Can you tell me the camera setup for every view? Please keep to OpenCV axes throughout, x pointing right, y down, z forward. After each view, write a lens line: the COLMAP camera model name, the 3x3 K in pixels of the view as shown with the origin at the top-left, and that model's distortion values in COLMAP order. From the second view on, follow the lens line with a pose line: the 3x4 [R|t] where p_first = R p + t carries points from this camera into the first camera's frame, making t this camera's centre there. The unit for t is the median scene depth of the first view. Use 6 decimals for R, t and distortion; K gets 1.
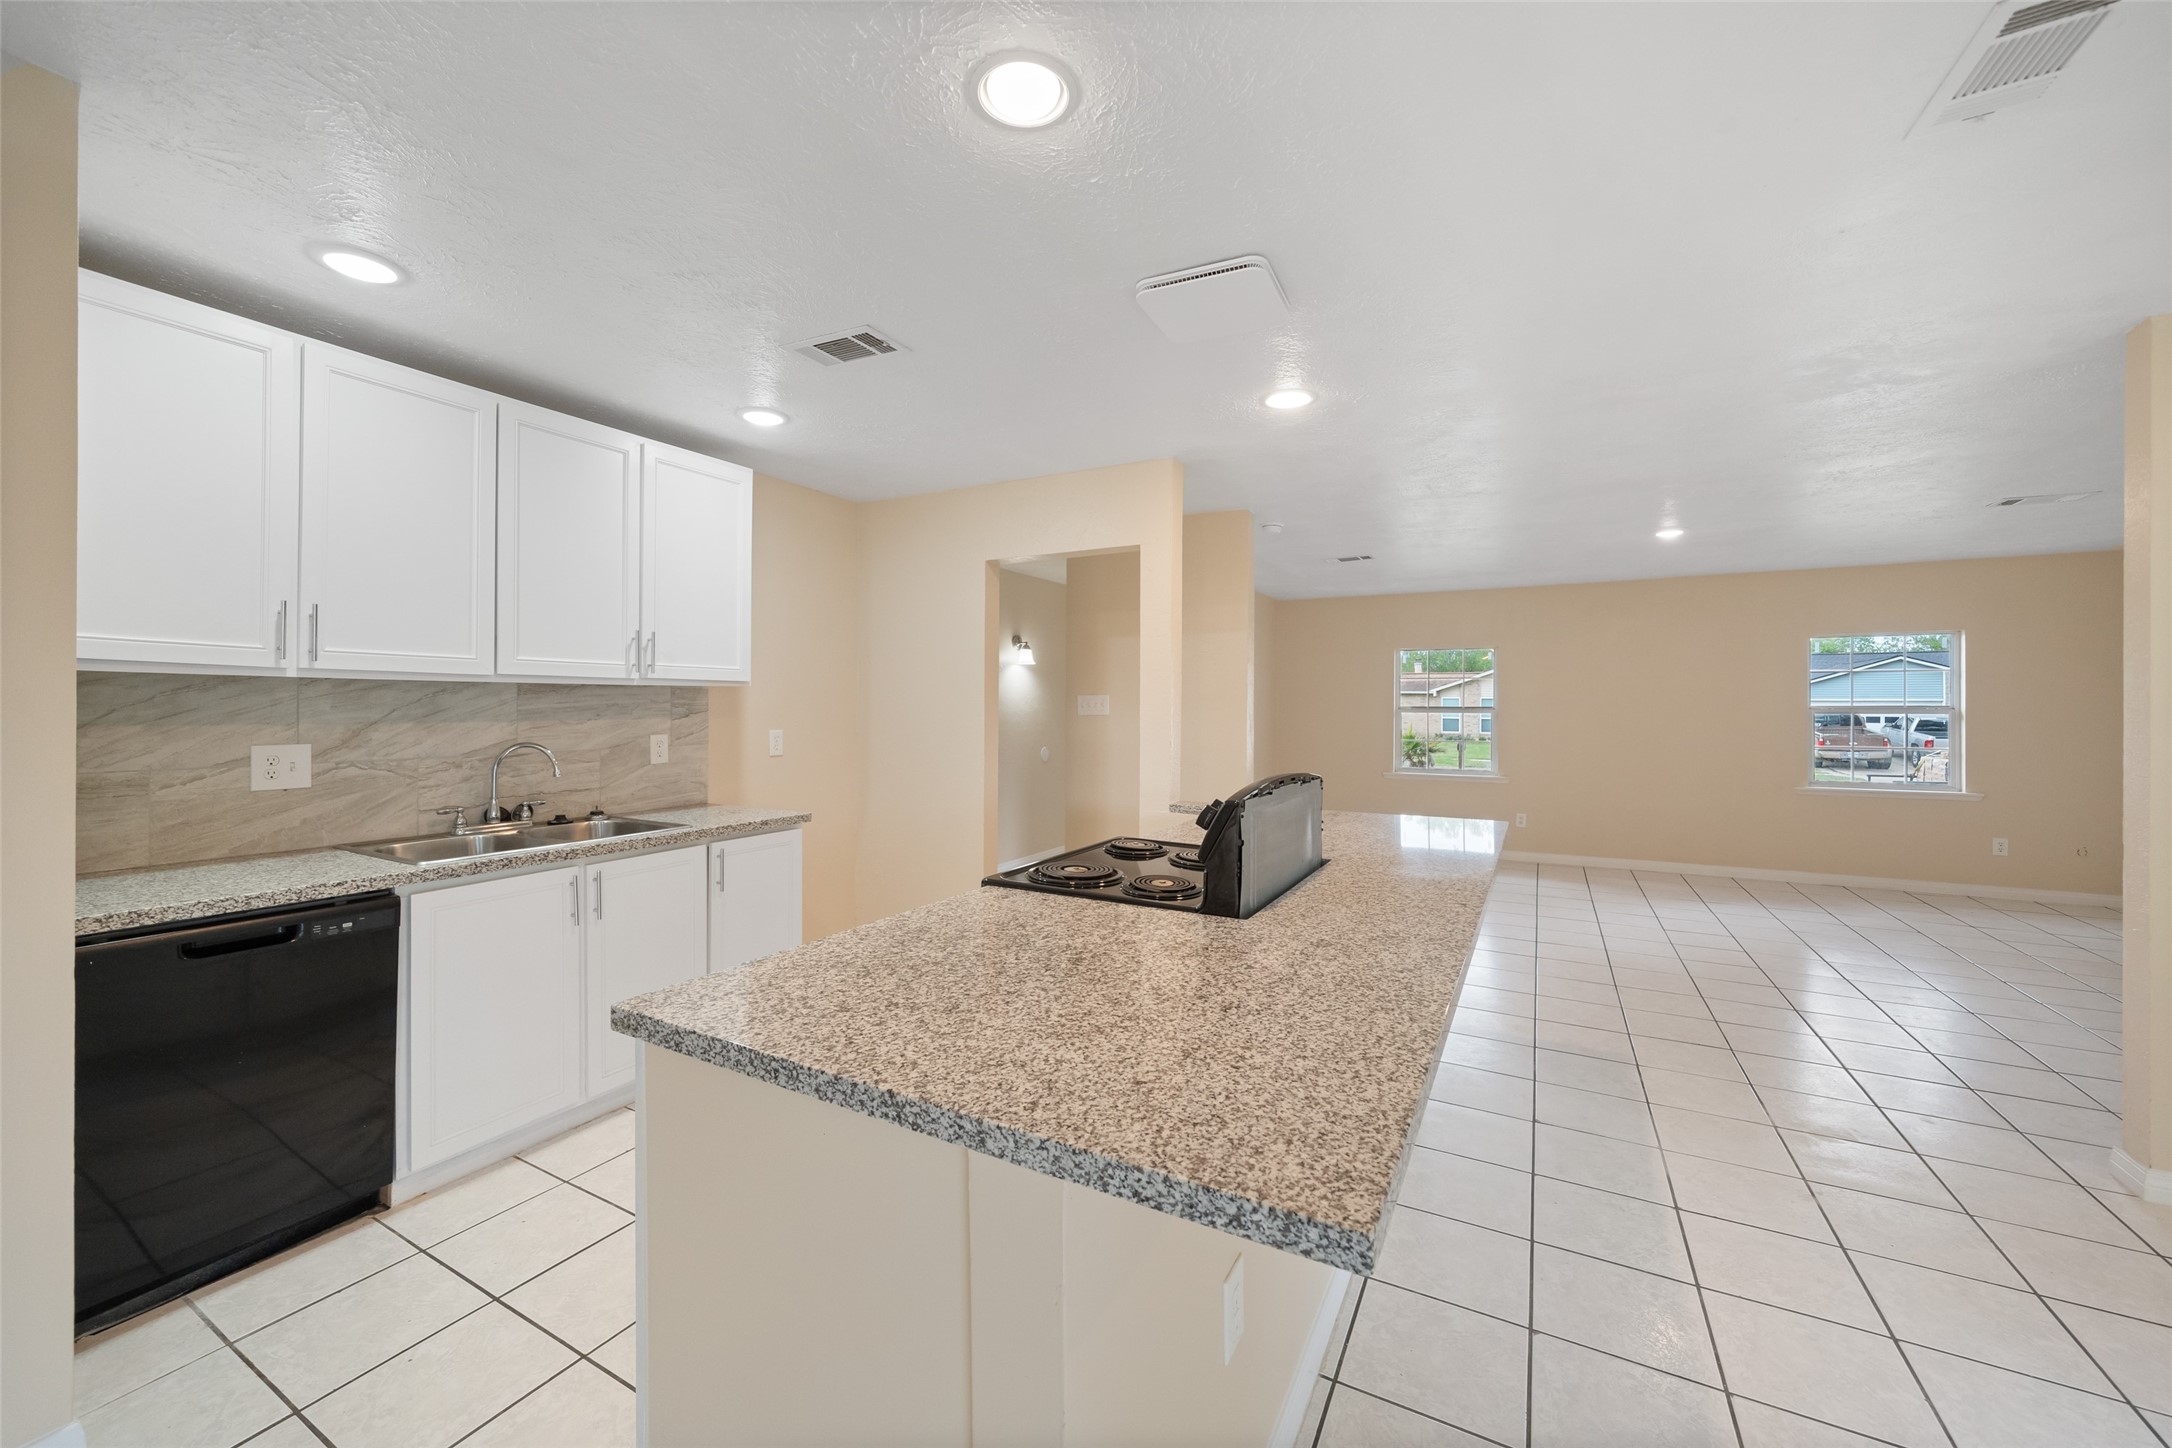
lens RADIAL K [[828.5, 0, 1088.1], [0, 828.5, 708.7], [0, 0, 1]] dist [0.000261, 0.000007]
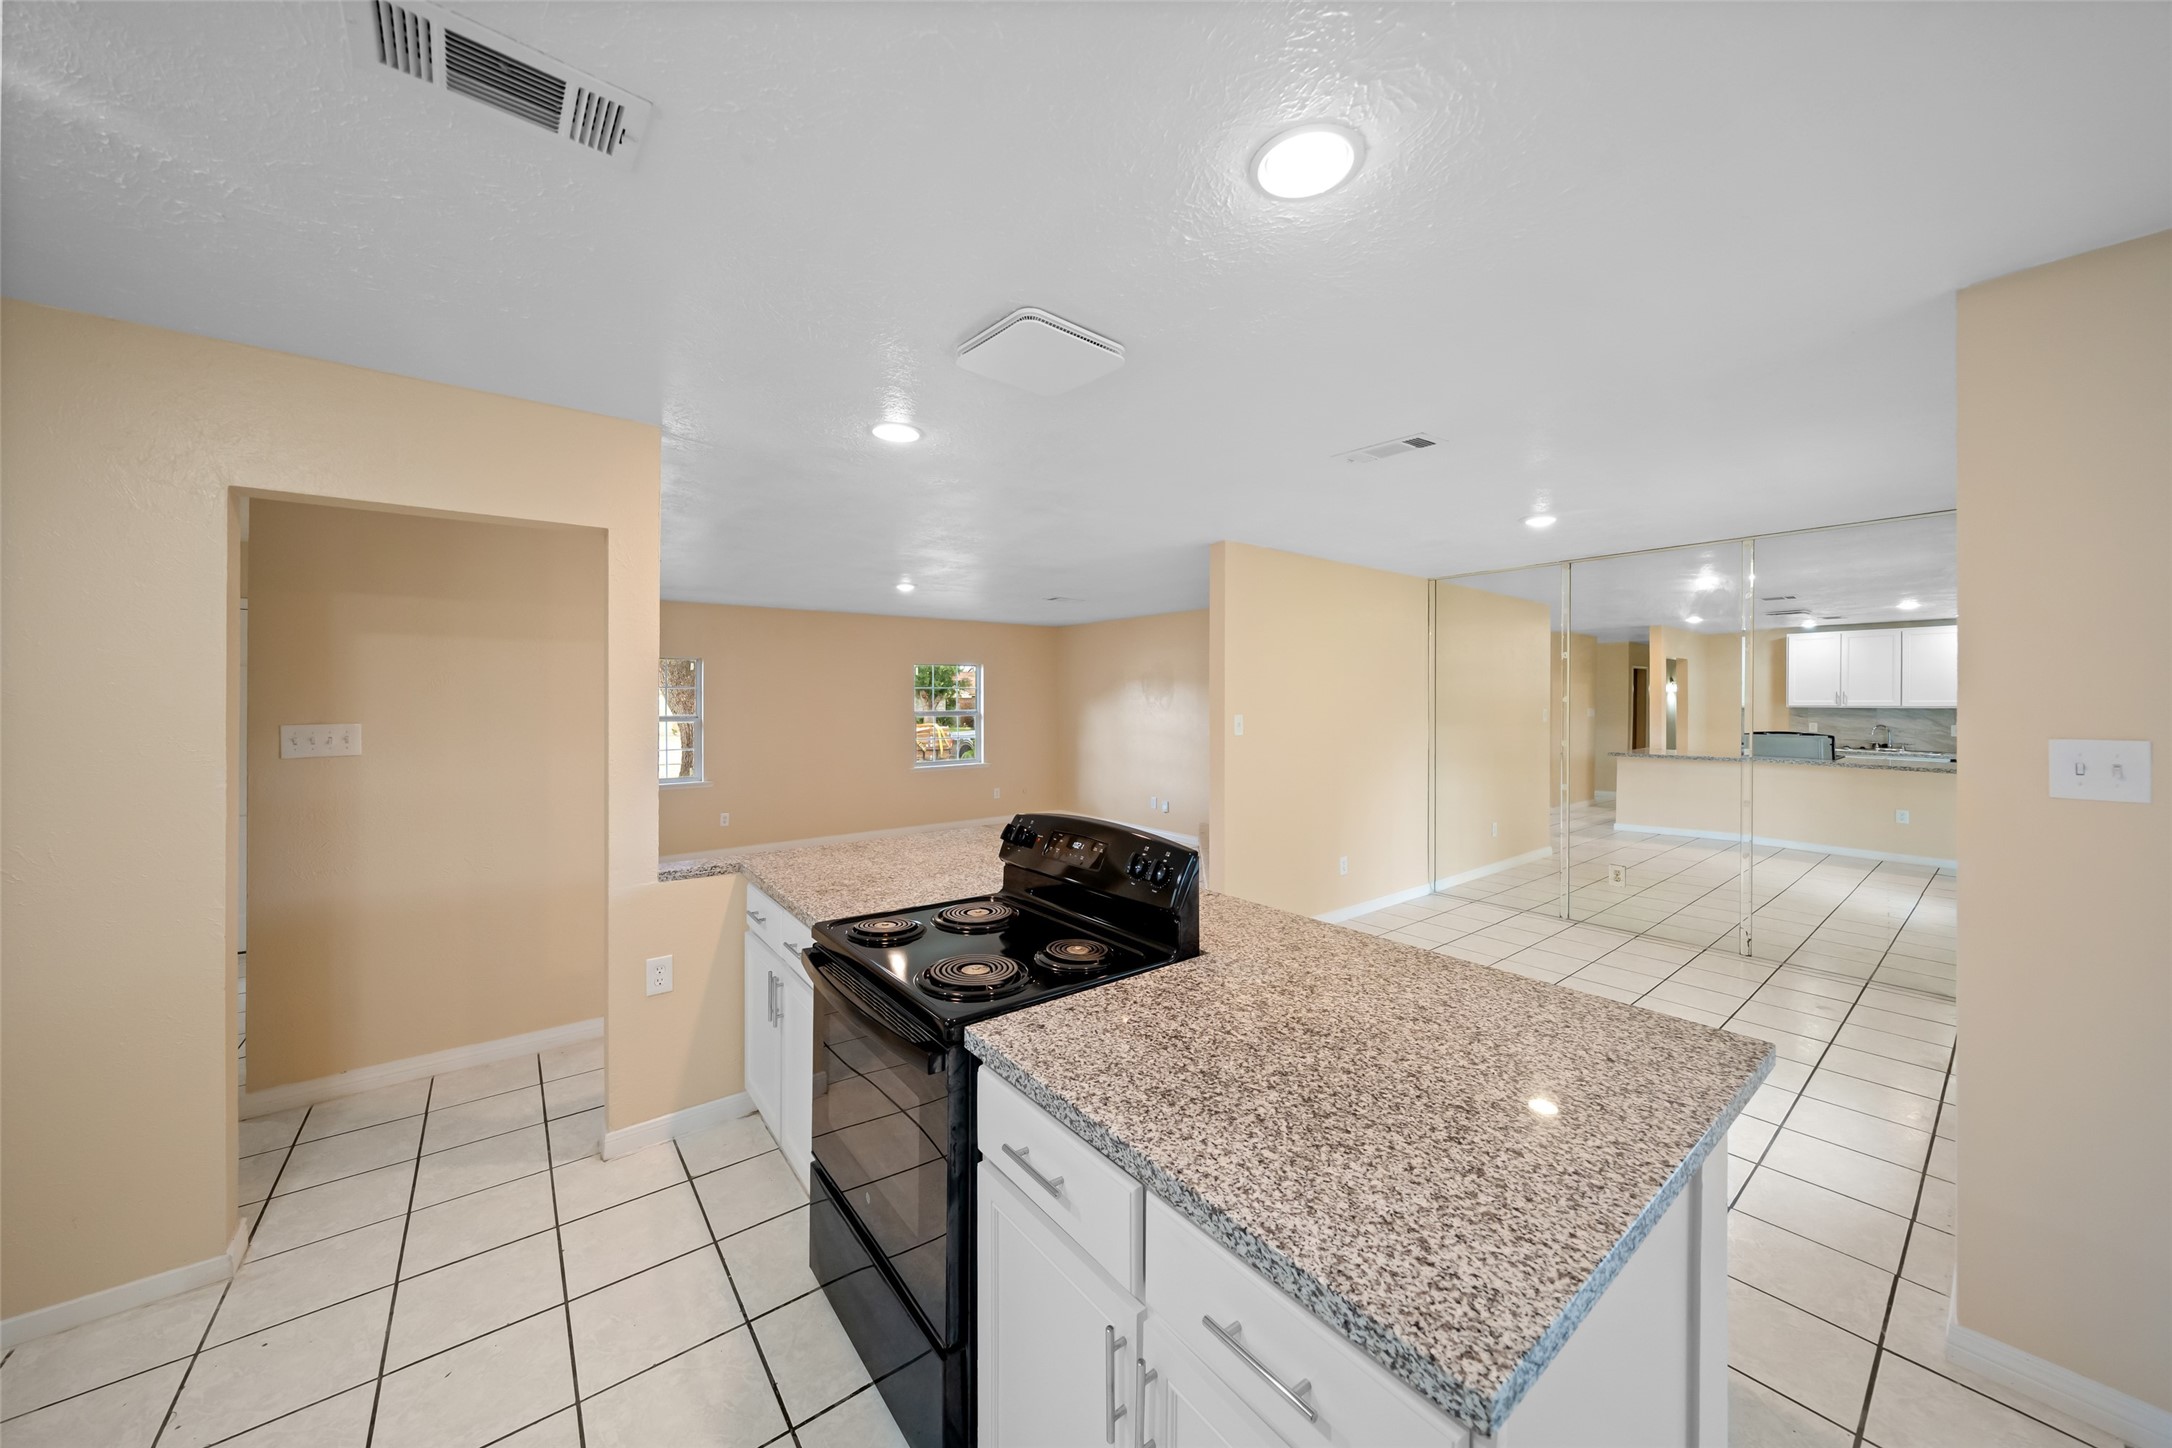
lens RADIAL K [[767.6, 0, 1076.3], [0, 767.6, 703.8], [0, 0, 1]] dist [-0.001421, -0.000183]
pose [[0.379201, -0.009726, 0.925263, -1.134739], [0.002778, 0.999952, 0.009373, -0.129826], [-0.925310, -0.000984, 0.379210, 1.028753]]
